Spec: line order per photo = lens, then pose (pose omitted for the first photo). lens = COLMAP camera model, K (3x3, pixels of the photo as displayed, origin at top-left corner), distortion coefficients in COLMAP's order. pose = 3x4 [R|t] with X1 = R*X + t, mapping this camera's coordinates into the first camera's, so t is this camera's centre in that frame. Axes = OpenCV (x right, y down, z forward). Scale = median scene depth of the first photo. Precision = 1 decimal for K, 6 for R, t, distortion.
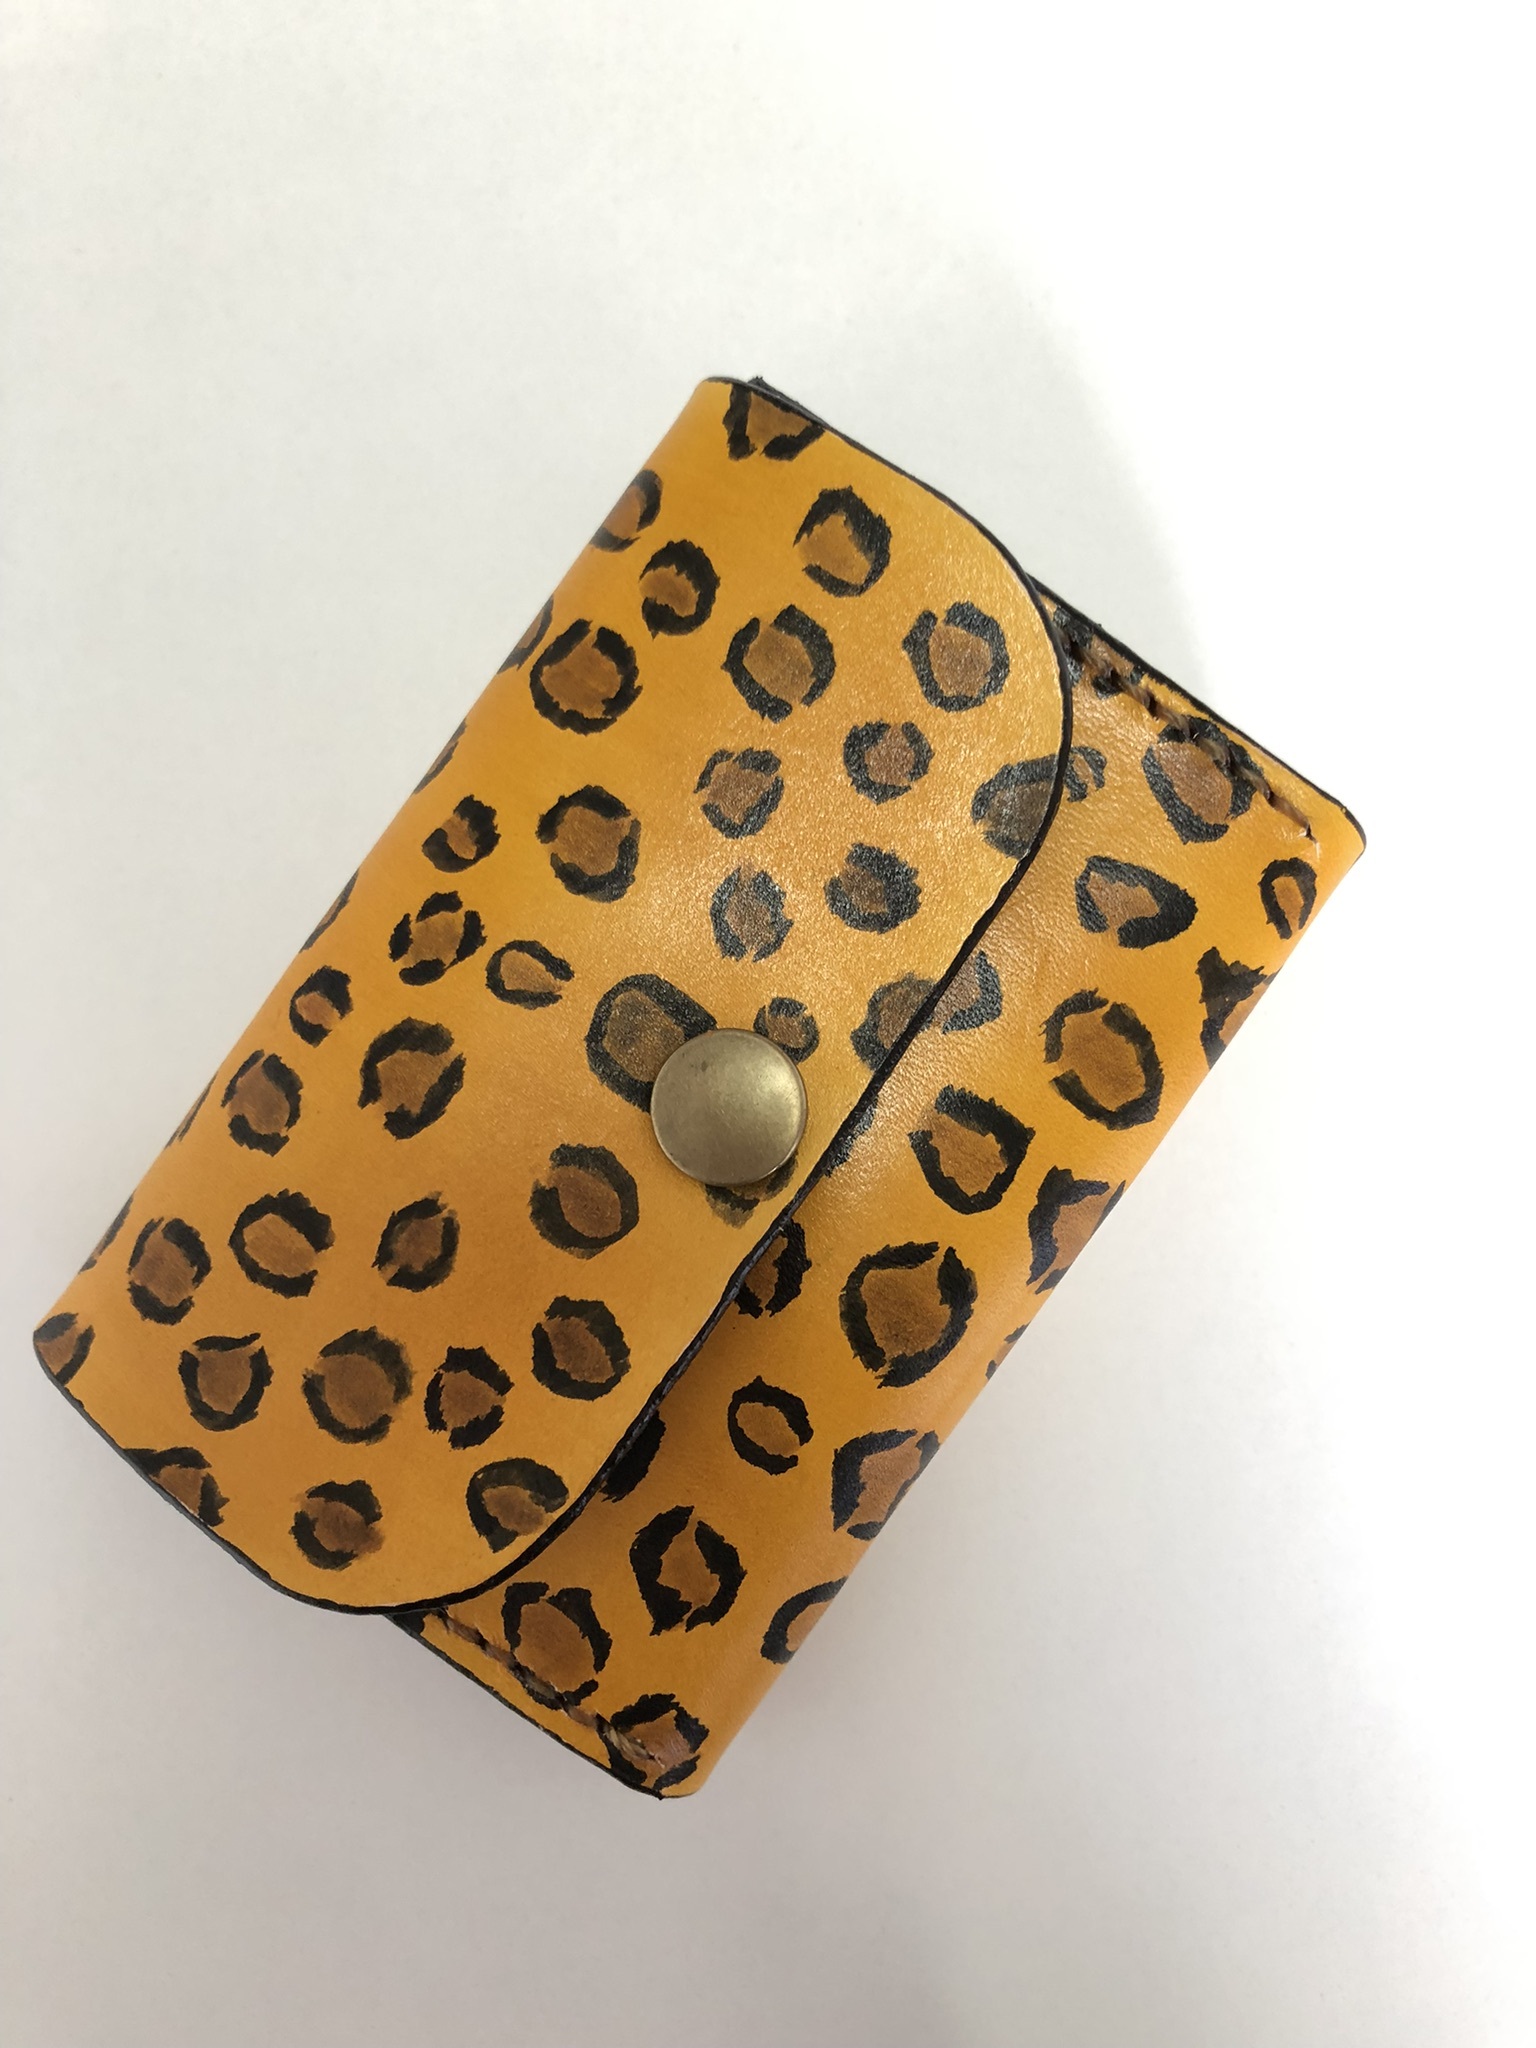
lens RADIAL K [[1681.0, 0, 789.9], [0, 1681.0, 1035.5], [0, 0, 1]] dist [-0.036274, -0.016571]
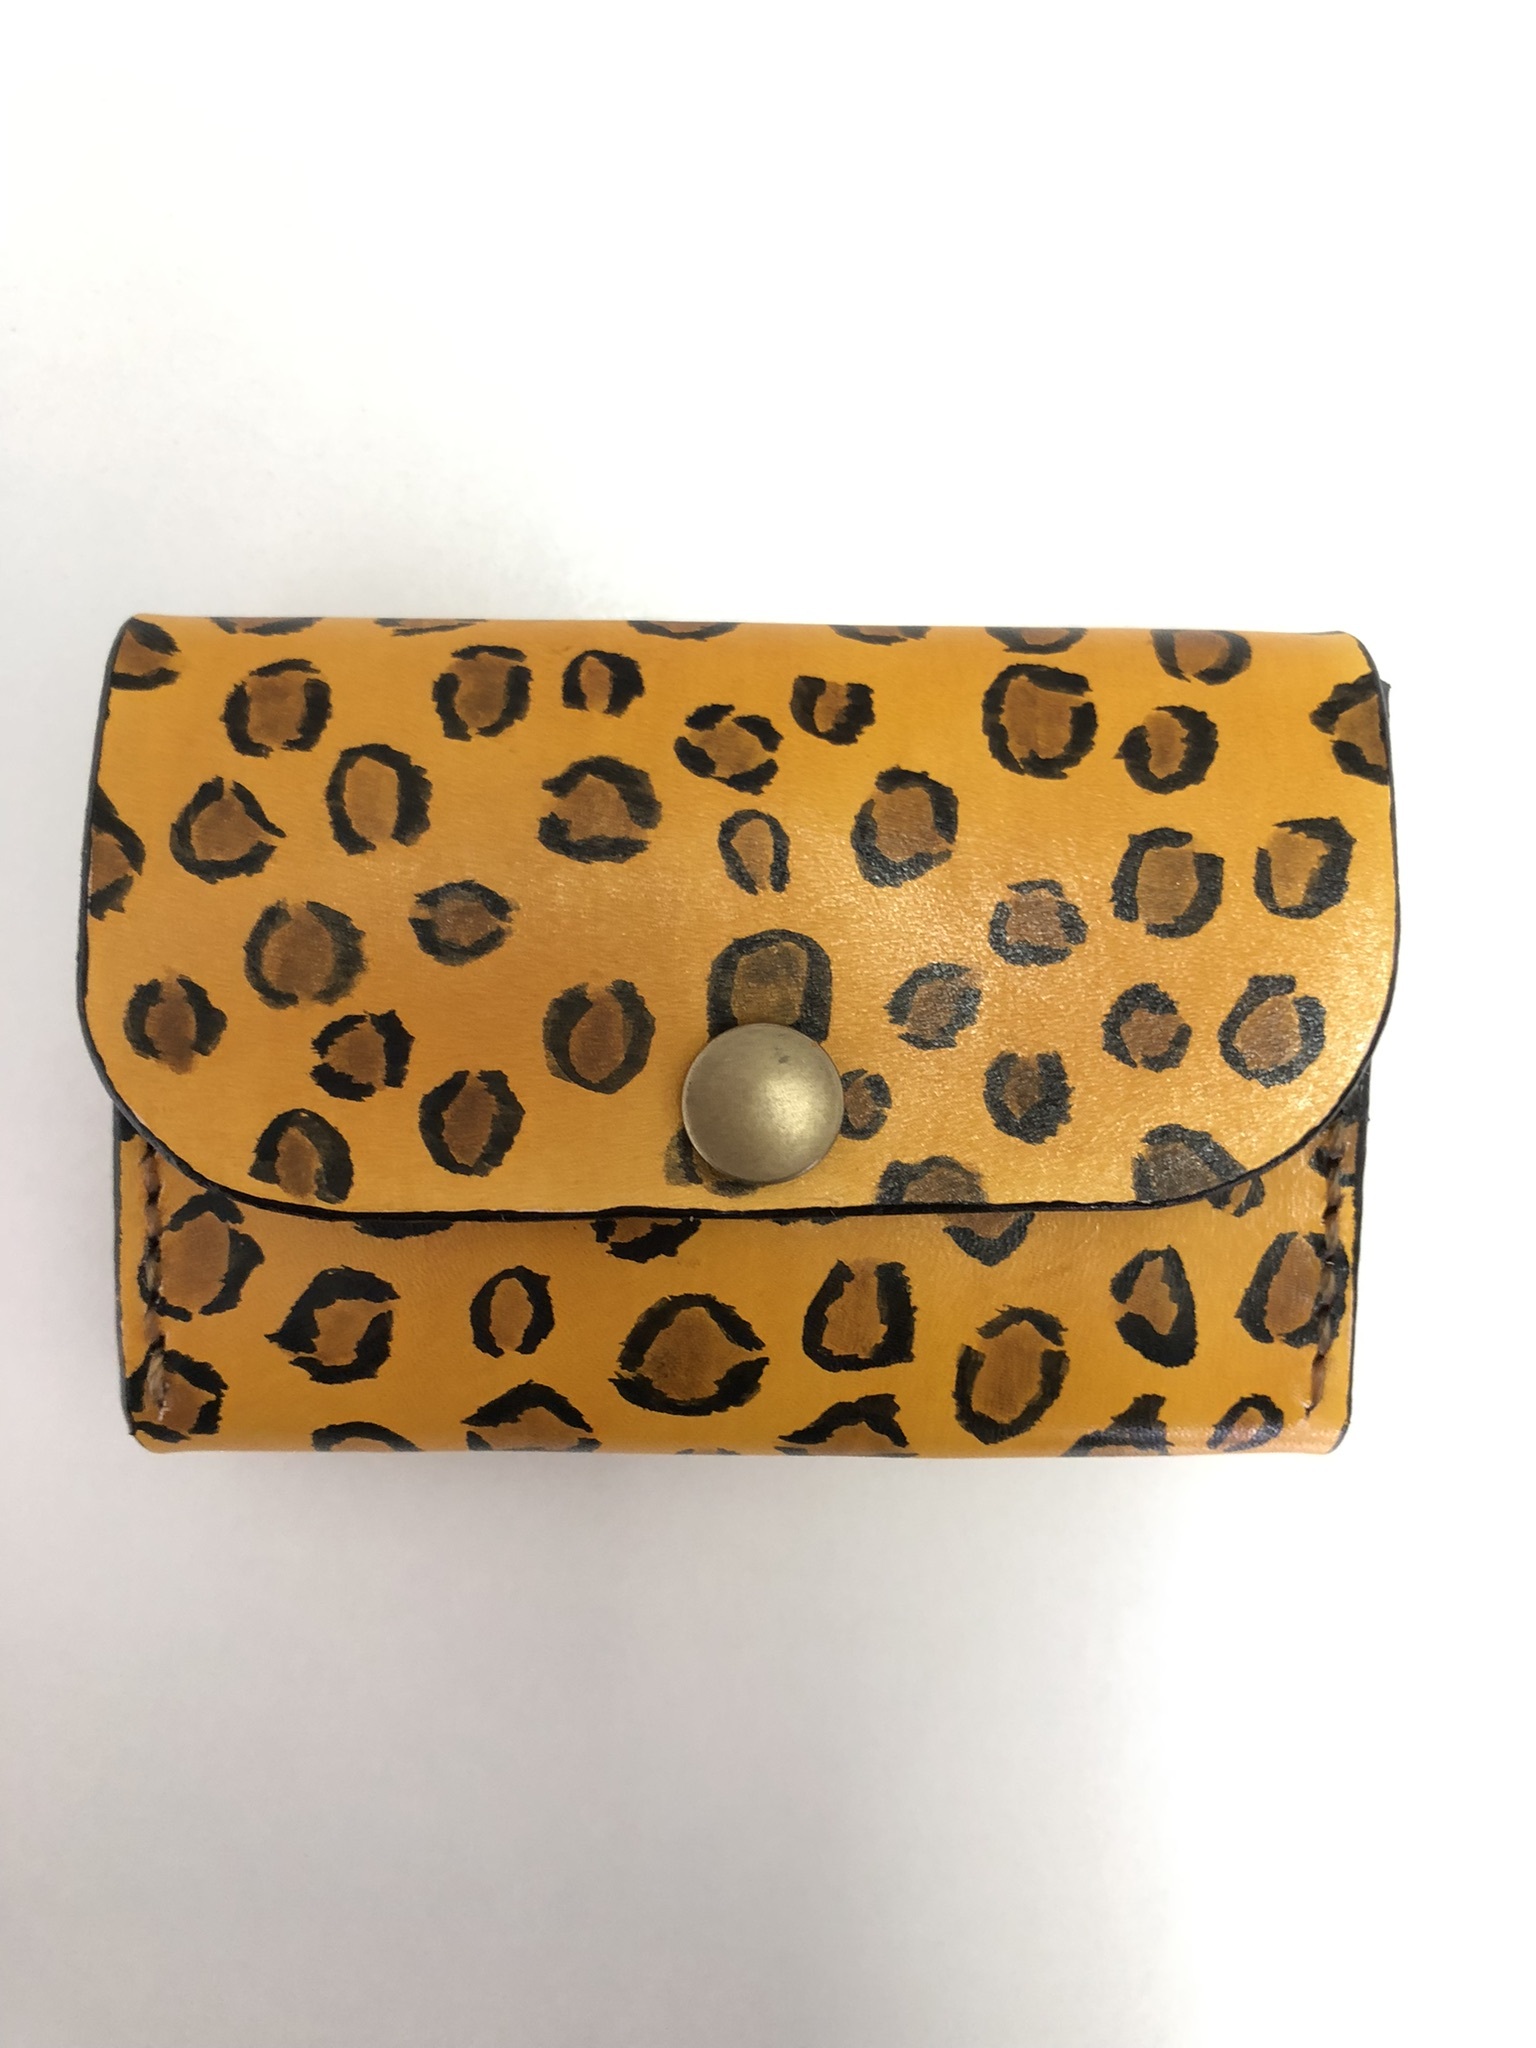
lens RADIAL K [[1681.0, 0, 767.8], [0, 1681.0, 1017.7], [0, 0, 1]] dist [-0.036274, -0.016571]
pose [[0.568181, 0.818492, 0.085092, -0.154366], [-0.822077, 0.569200, 0.014135, -0.001302], [-0.036865, -0.077984, 0.996273, 0.034081]]
